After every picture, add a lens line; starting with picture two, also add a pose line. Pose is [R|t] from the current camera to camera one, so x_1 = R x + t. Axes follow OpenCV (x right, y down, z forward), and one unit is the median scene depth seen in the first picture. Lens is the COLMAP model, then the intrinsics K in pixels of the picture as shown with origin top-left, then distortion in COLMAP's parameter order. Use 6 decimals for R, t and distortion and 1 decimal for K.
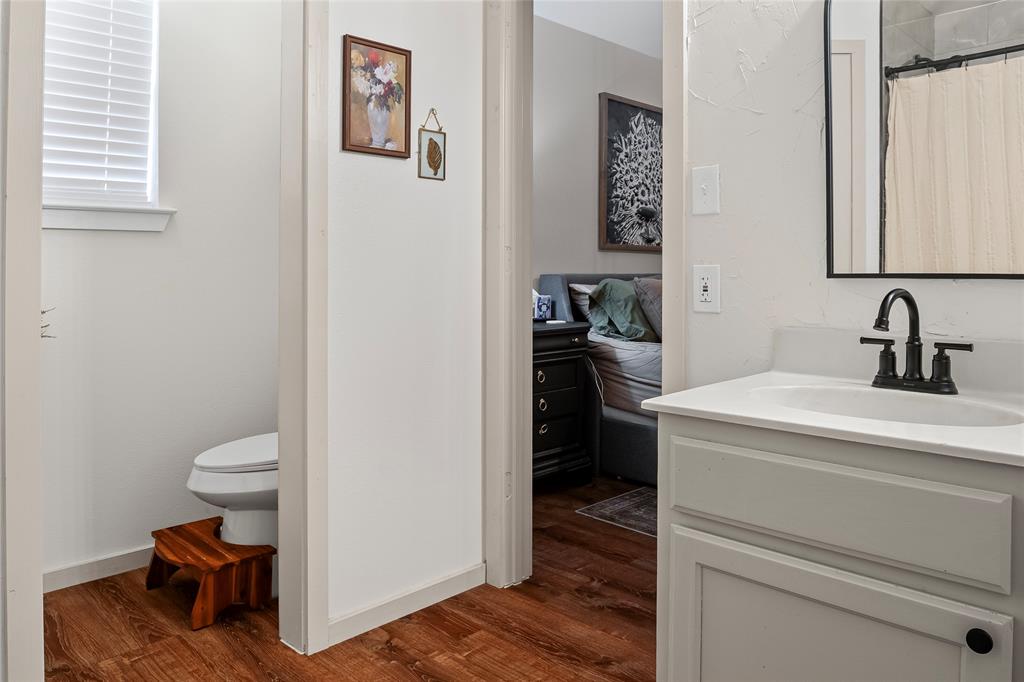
lens RADIAL K [[743.3, 0, 515.6], [0, 743.3, 268.8], [0, 0, 1]] dist [-0.035159, 0.000391]
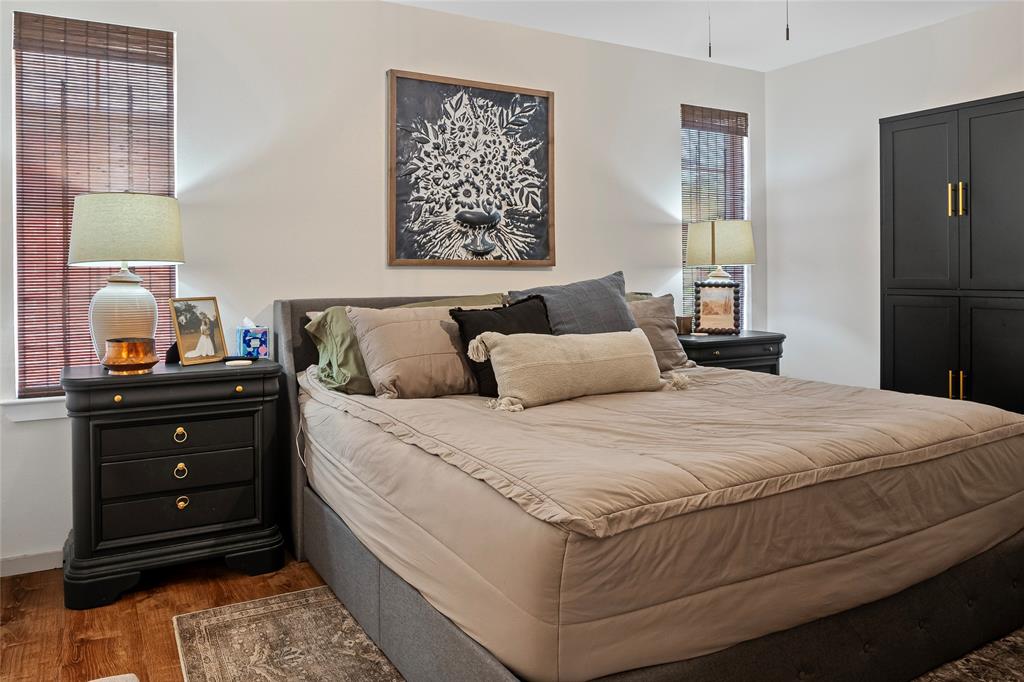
lens RADIAL K [[756.3, 0, 510.3], [0, 756.3, 260.6], [0, 0, 1]] dist [-0.030372, 0.000763]
pose [[0.963600, -0.008766, -0.267206, 0.435587], [0.005231, 0.999889, -0.013940, -0.019363], [0.267298, 0.012035, 0.963539, 0.241871]]
